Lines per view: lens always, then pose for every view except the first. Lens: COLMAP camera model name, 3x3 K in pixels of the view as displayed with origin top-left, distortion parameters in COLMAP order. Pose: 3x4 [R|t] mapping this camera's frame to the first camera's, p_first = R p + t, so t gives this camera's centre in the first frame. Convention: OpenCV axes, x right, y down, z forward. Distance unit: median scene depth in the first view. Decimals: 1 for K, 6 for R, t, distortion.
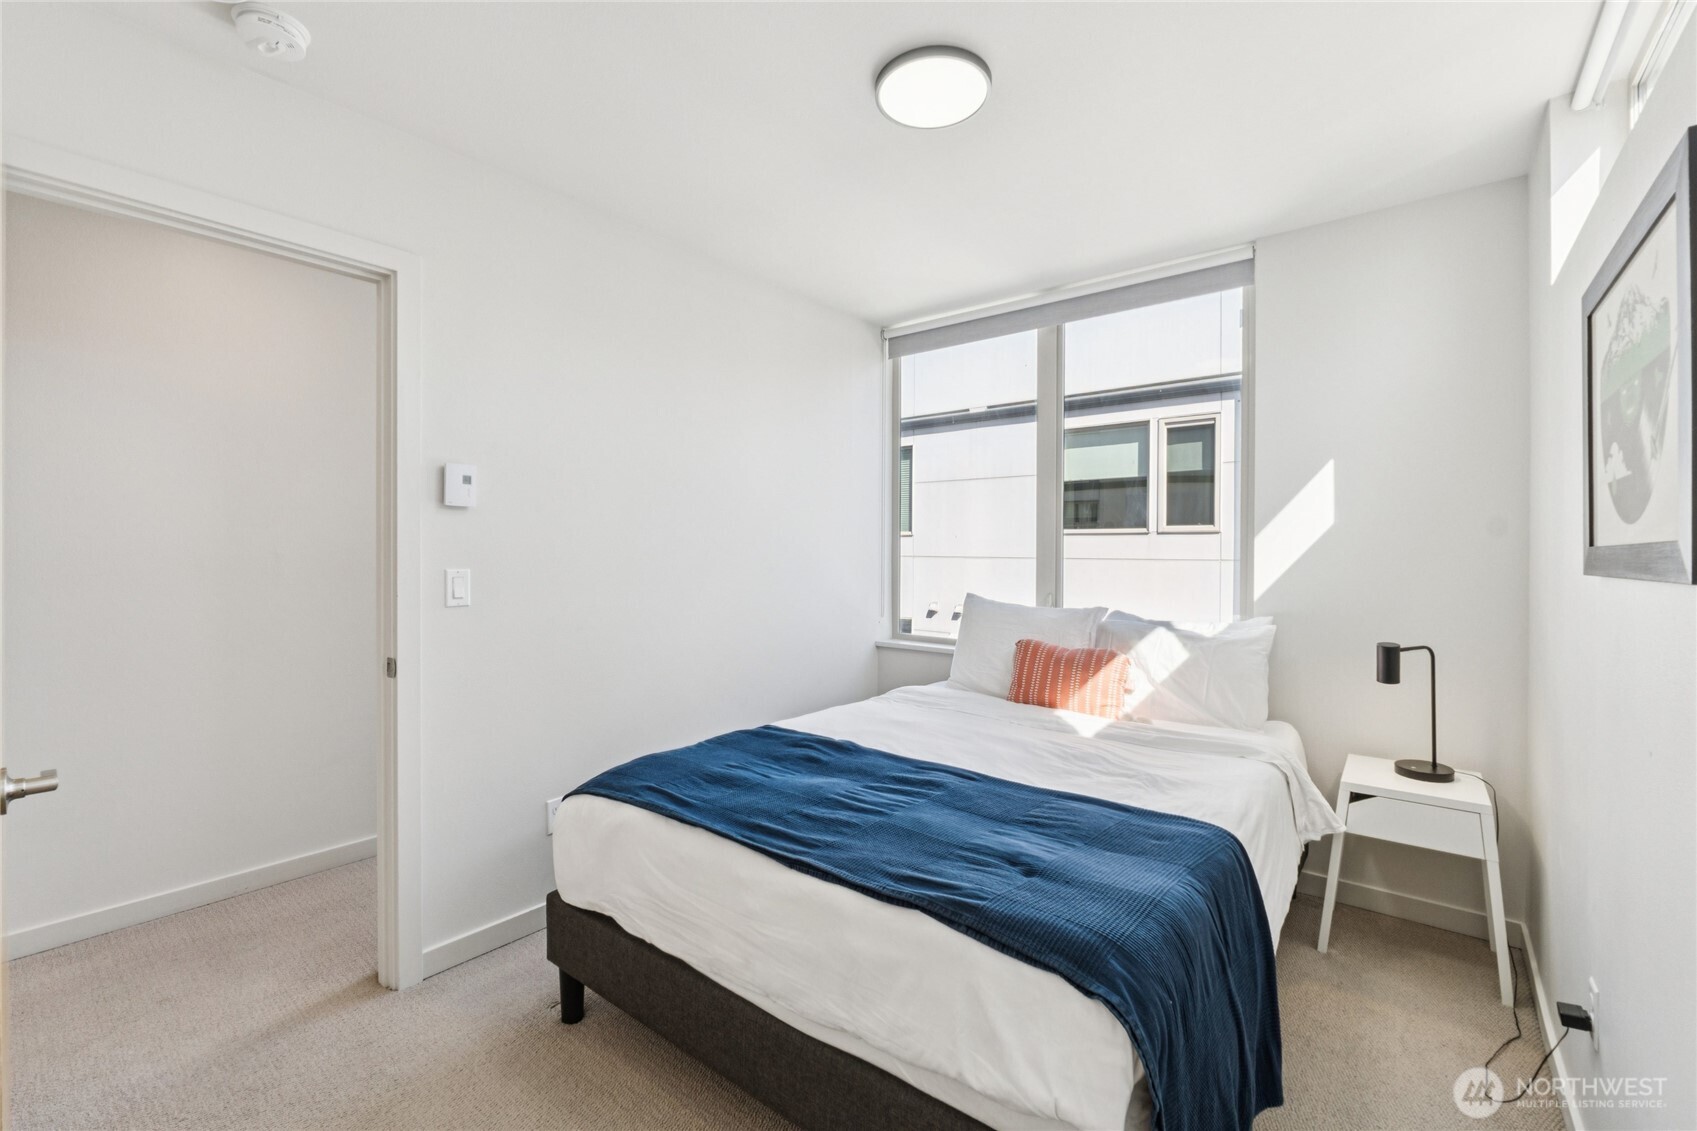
lens RADIAL K [[708.3, 0, 846.4], [0, 708.3, 553.1], [0, 0, 1]] dist [-0.004172, -0.000330]
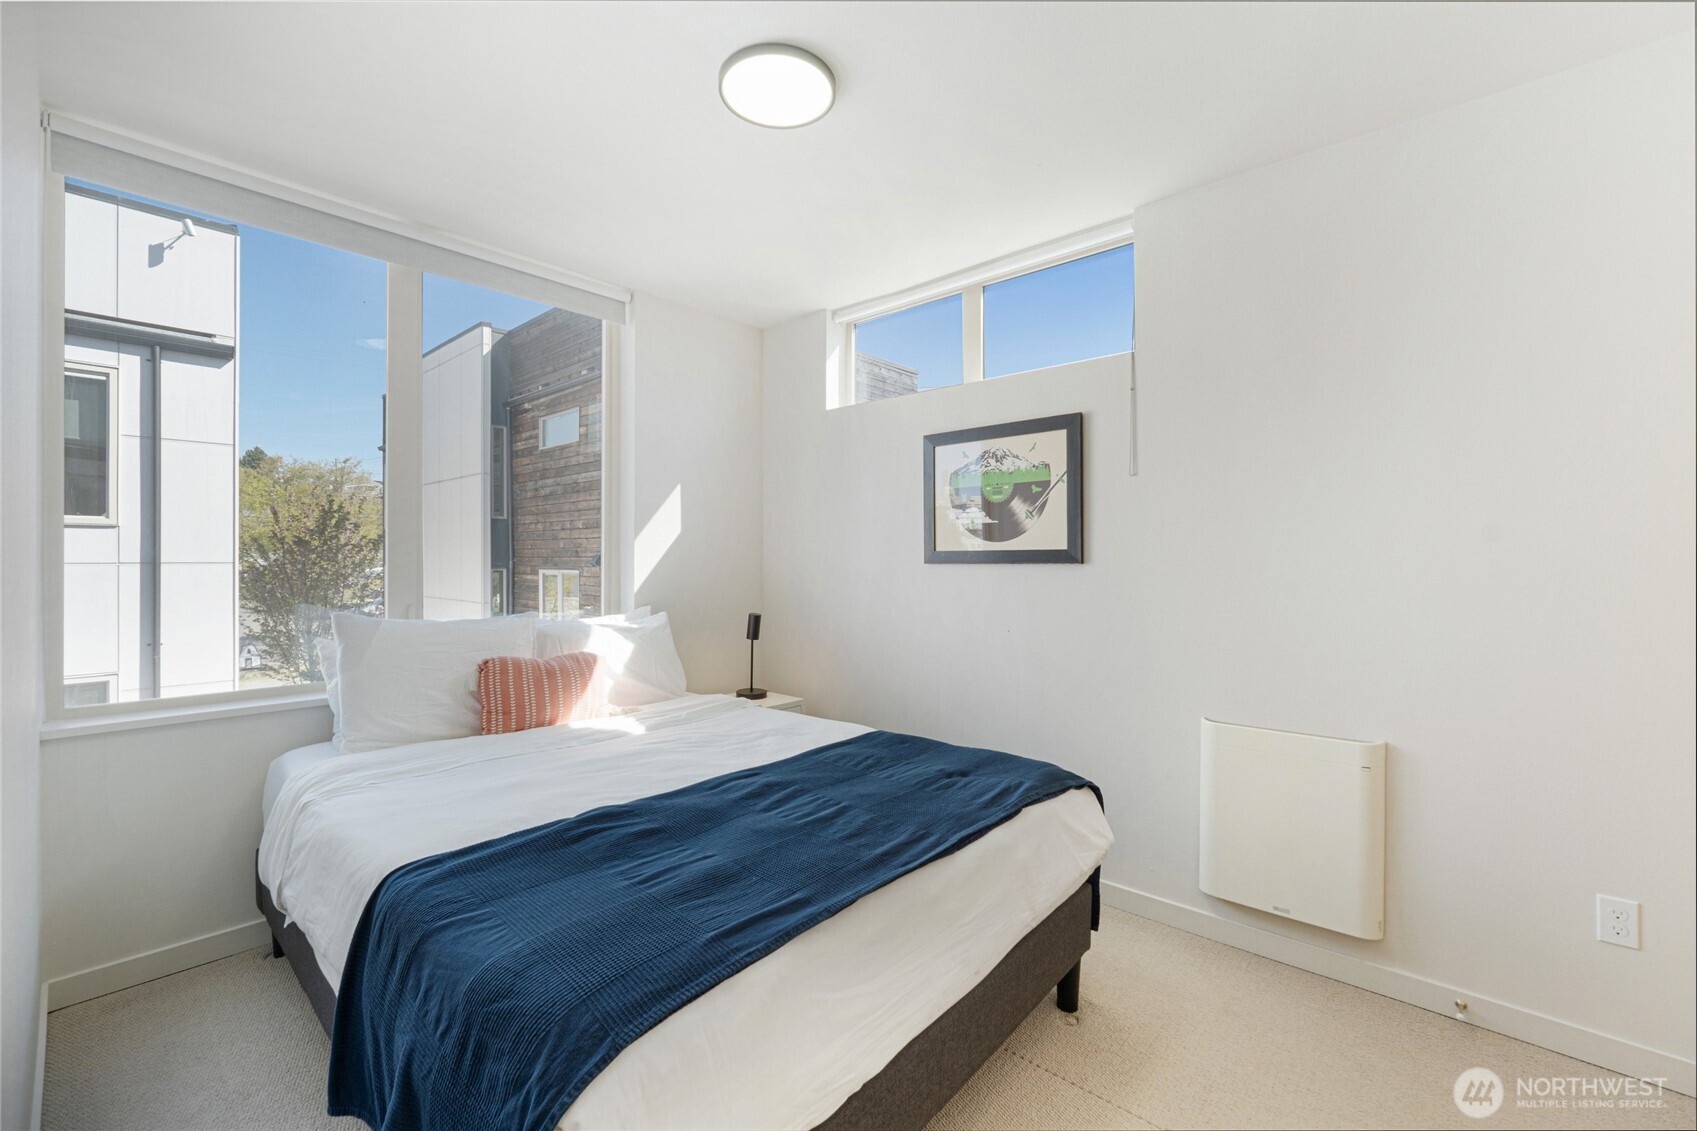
lens RADIAL K [[708.3, 0, 846.4], [0, 708.3, 553.1], [0, 0, 1]] dist [-0.004172, -0.000330]
pose [[0.042965, 0.003925, 0.999069, -0.805939], [-0.002371, 0.999990, -0.003826, 0.001200], [-0.999074, -0.002204, 0.042974, 0.785815]]
